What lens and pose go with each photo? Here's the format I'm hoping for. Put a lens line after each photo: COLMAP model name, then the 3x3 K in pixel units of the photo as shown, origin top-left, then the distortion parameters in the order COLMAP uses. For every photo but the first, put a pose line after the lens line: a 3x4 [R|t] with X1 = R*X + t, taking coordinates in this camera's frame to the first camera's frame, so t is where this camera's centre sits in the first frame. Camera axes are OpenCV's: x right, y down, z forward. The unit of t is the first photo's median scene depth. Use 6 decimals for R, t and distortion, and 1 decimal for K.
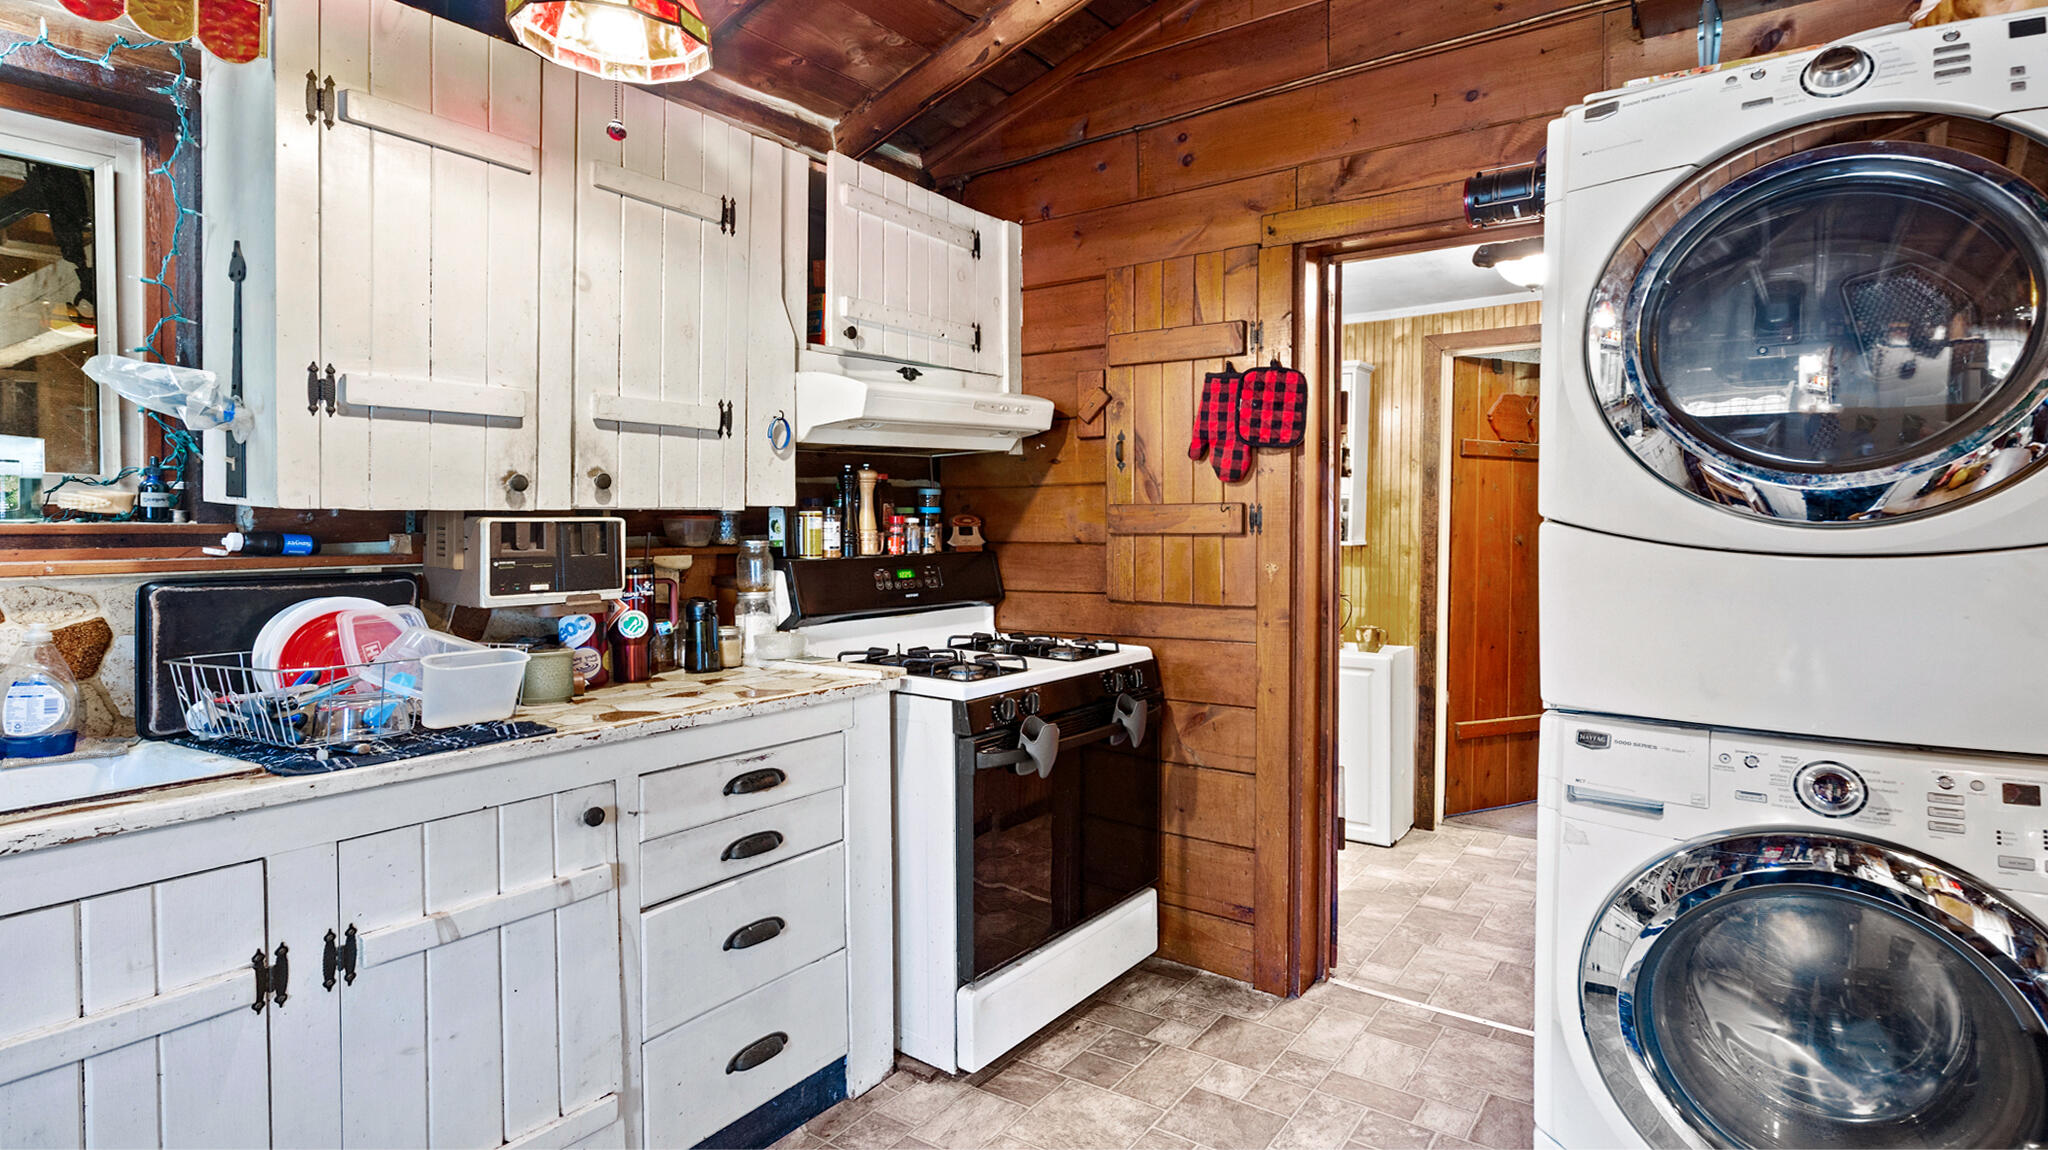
lens RADIAL K [[1060.4, 0, 1028.3], [0, 1060.4, 528.8], [0, 0, 1]] dist [0.006912, 0.000152]
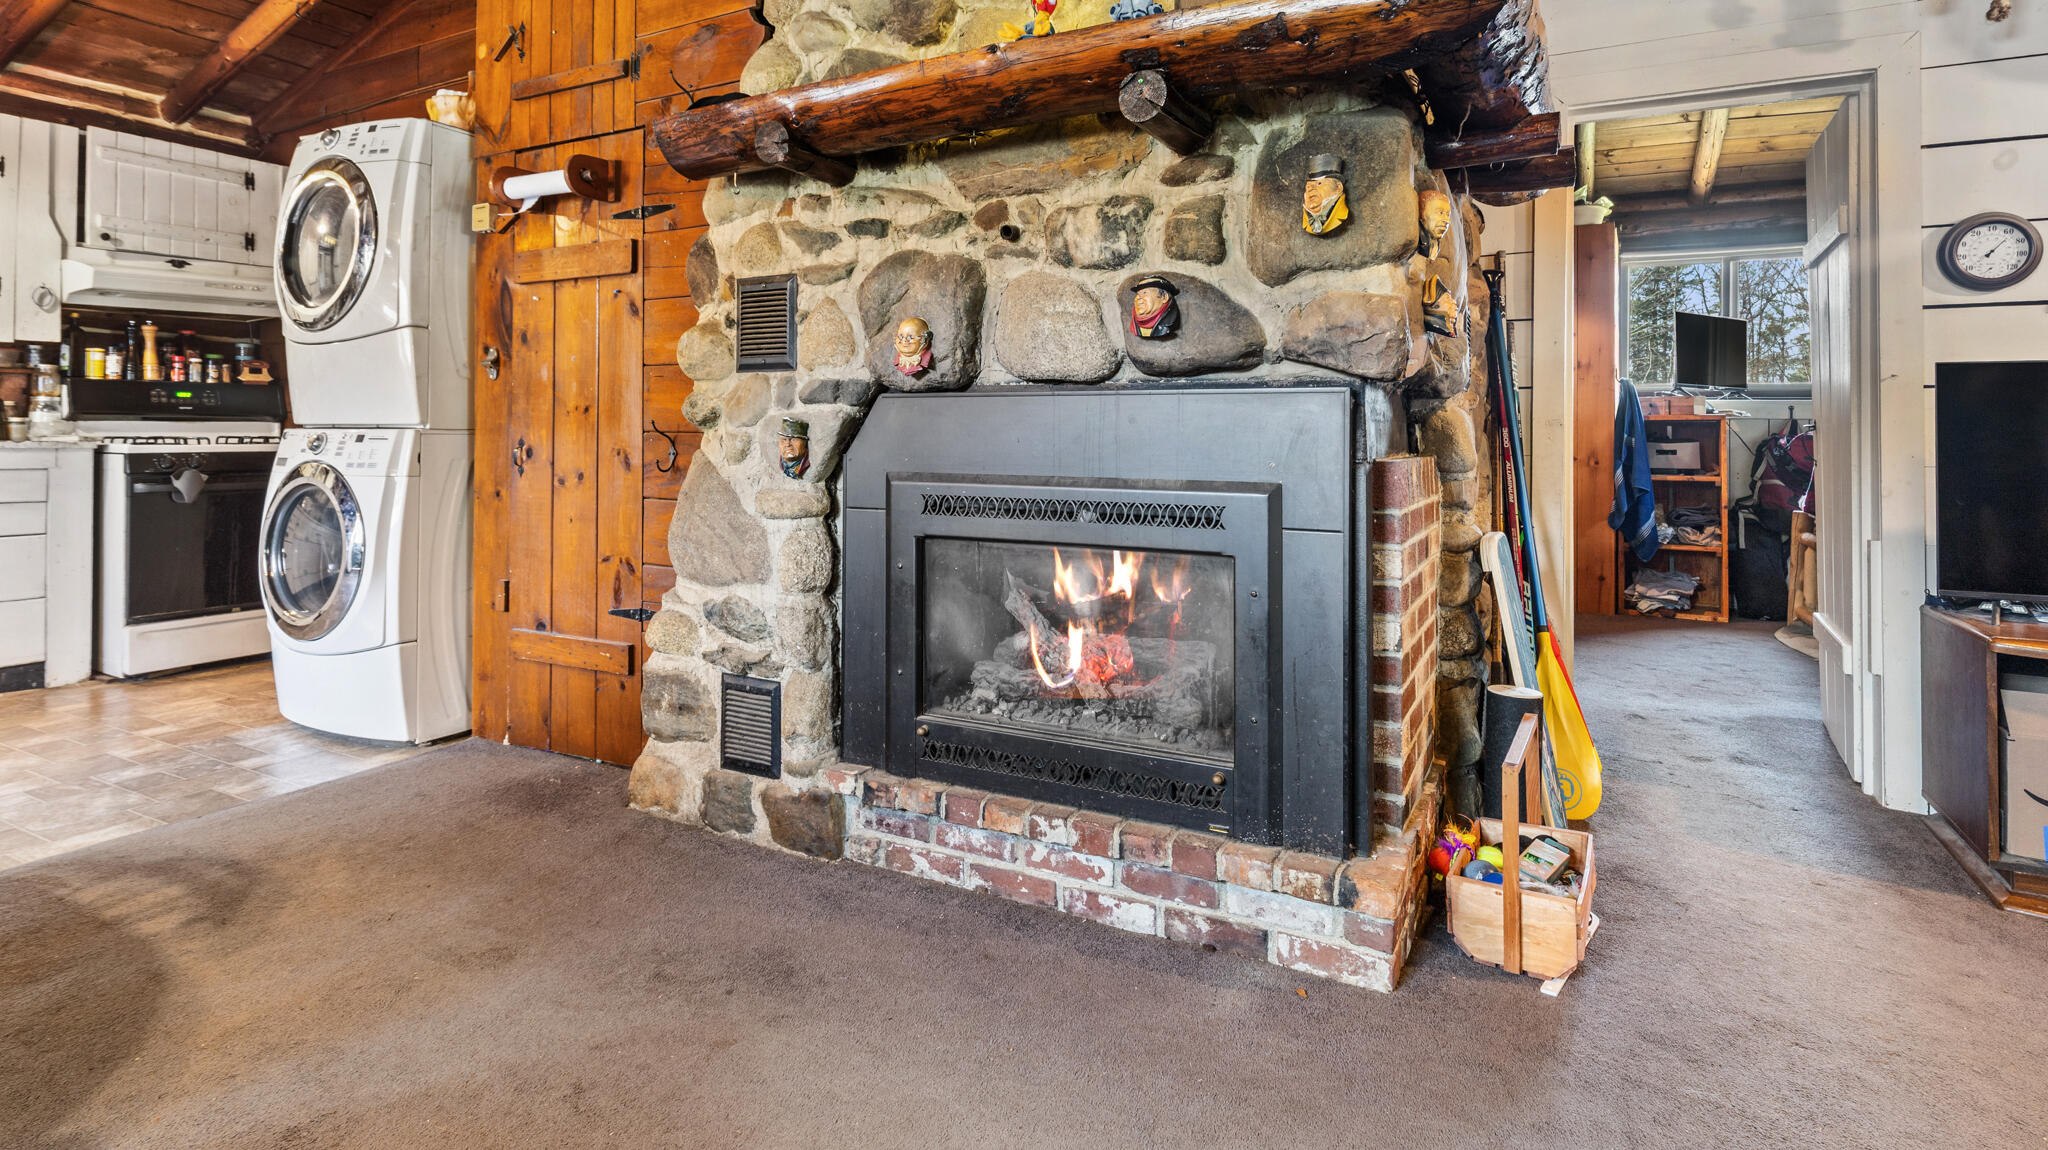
lens RADIAL K [[1096.6, 0, 948.5], [0, 1096.6, 422.9], [0, 0, 1]] dist [0.008164, -0.000805]
pose [[0.996953, 0.014495, 0.076644, 0.929485], [-0.013051, 0.999728, -0.019307, 0.107595], [-0.076903, 0.018248, 0.996872, -0.722654]]
